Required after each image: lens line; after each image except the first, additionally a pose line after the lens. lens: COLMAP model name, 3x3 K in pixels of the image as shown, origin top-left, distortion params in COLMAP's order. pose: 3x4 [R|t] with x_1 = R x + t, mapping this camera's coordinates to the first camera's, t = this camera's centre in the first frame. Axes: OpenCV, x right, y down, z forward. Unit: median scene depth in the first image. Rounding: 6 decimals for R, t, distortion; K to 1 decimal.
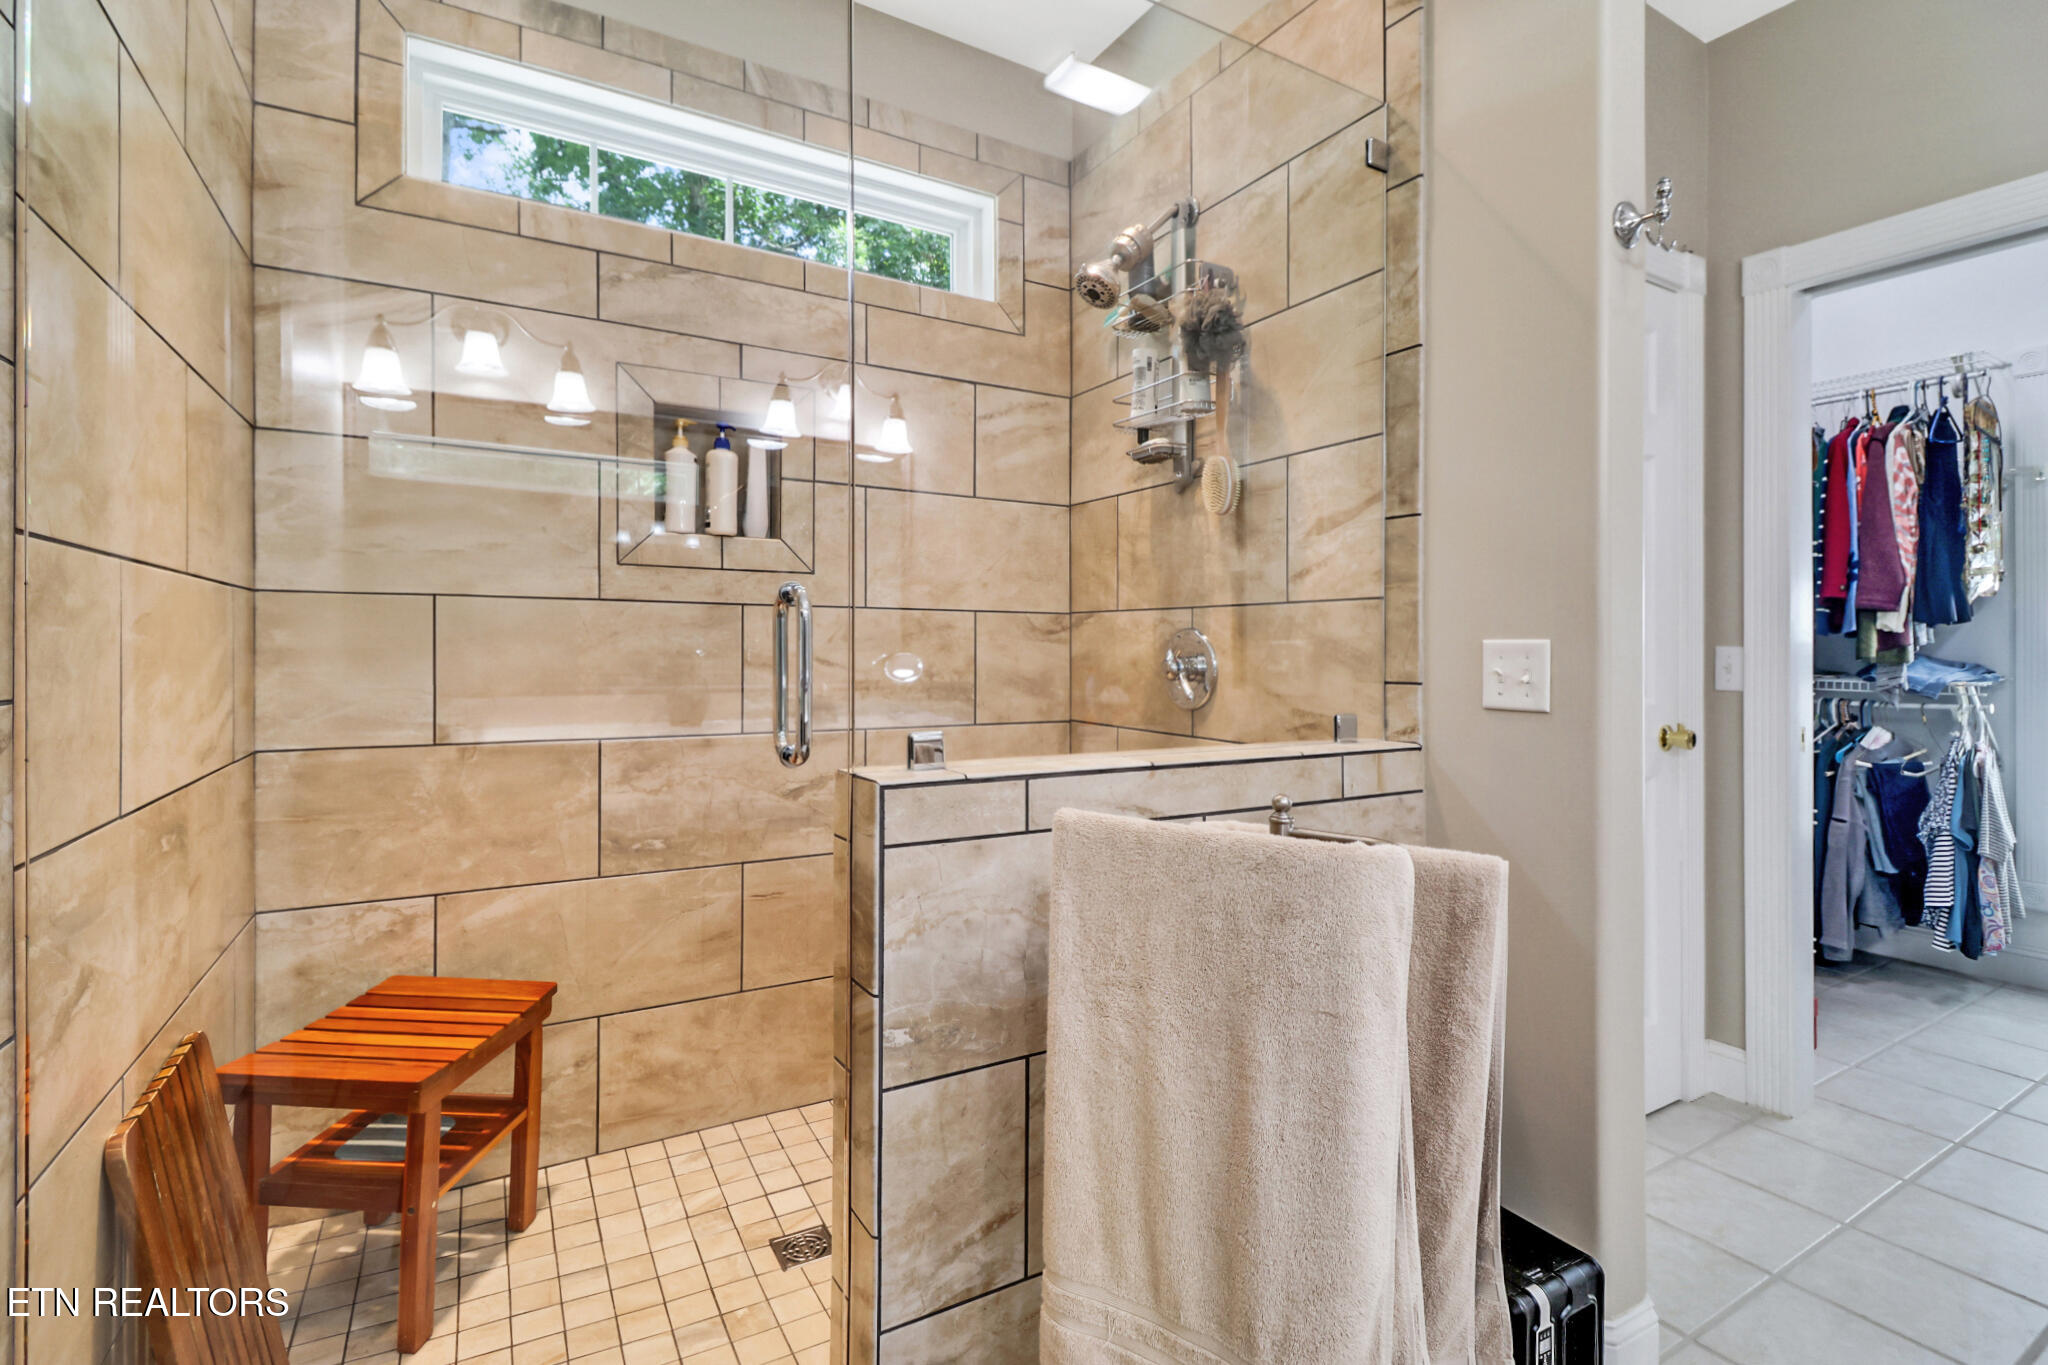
lens RADIAL K [[936.9, 0, 1039.9], [0, 936.9, 654.4], [0, 0, 1]] dist [0.001000, -0.012957]
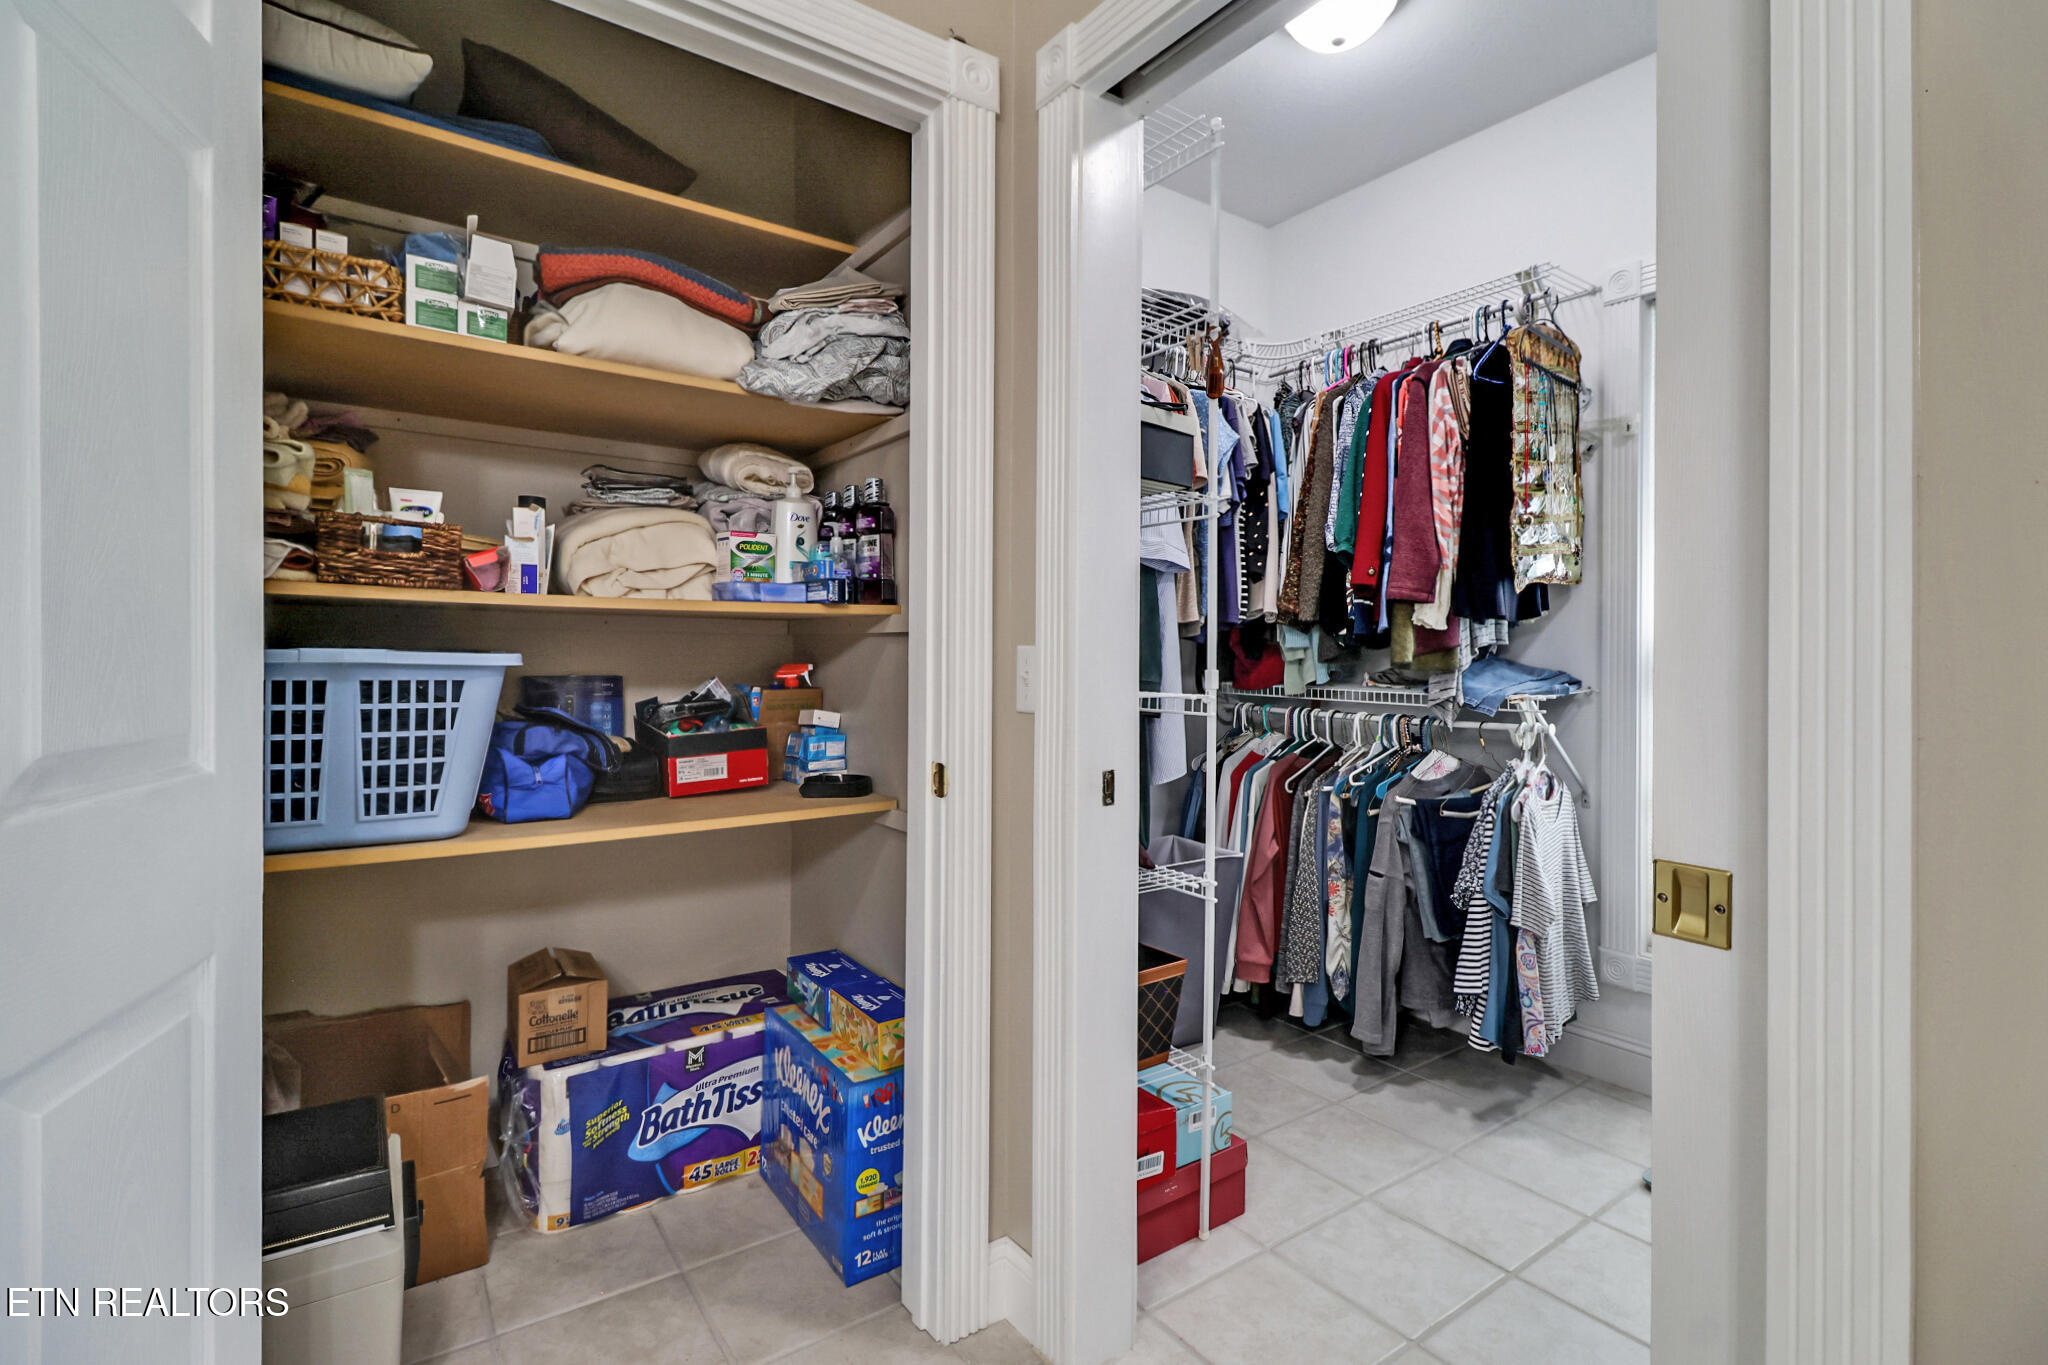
lens RADIAL K [[943.0, 0, 1030.7], [0, 943.0, 656.7], [0, 0, 1]] dist [0.001437, -0.015091]
pose [[0.996839, 0.003416, 0.079378, 0.521600], [-0.003255, 0.999992, -0.002155, 0.001267], [-0.079385, 0.001890, 0.996842, 0.247697]]
